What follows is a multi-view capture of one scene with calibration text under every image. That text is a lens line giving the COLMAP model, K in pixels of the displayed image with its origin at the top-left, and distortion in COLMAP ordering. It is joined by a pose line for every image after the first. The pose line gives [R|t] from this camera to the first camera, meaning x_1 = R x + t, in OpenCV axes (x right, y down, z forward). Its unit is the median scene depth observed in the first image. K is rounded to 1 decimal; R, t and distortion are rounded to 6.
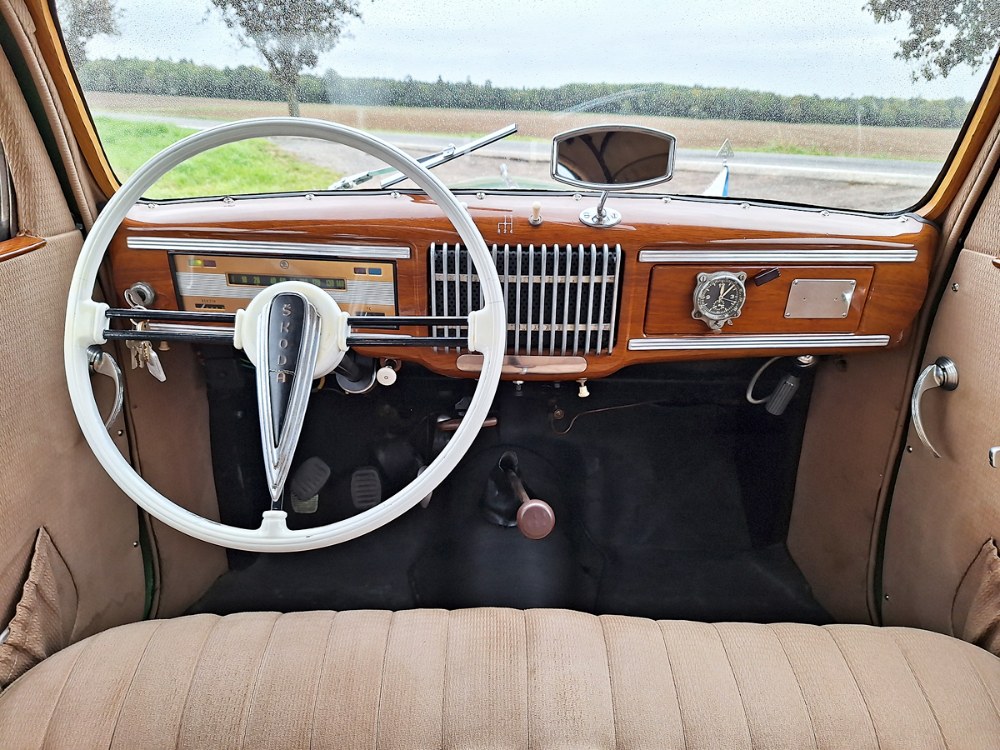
lens RADIAL K [[683.9, 0, 500.0], [0, 683.9, 375.0], [0, 0, 1]] dist [0.075096, -0.058968]
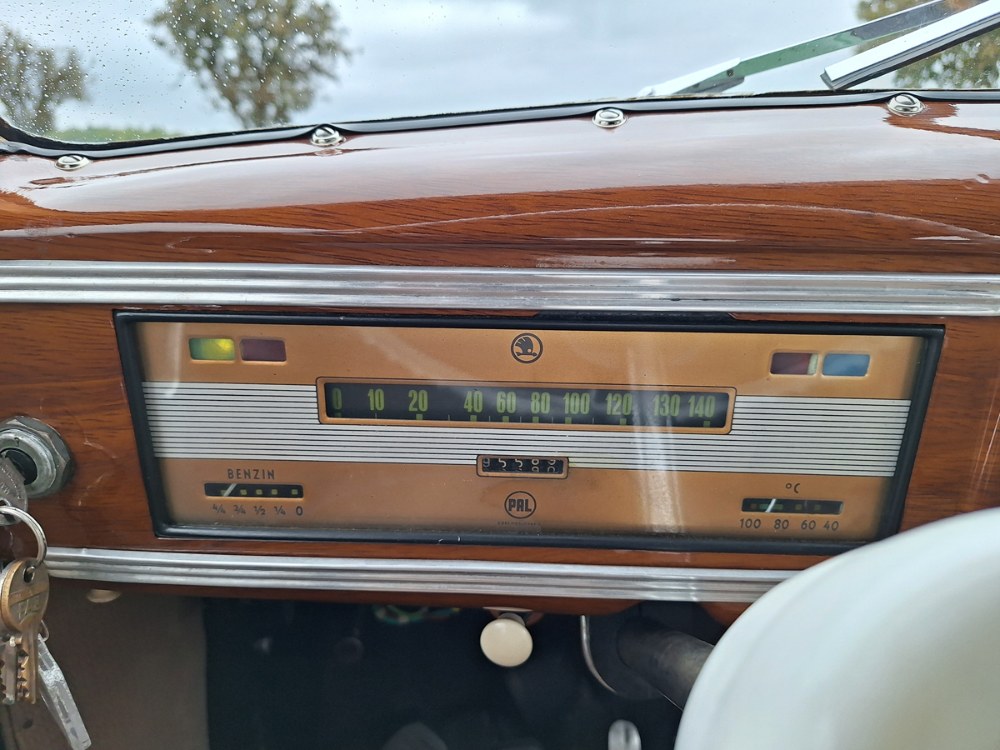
lens RADIAL K [[695.4, 0, 493.6], [0, 695.4, 370.9], [0, 0, 1]] dist [0.043274, -0.043352]
pose [[0.999291, -0.019161, 0.032399, -0.328736], [0.022011, 0.995698, -0.090007, -0.122562], [-0.030535, 0.090657, 0.995414, 0.700541]]
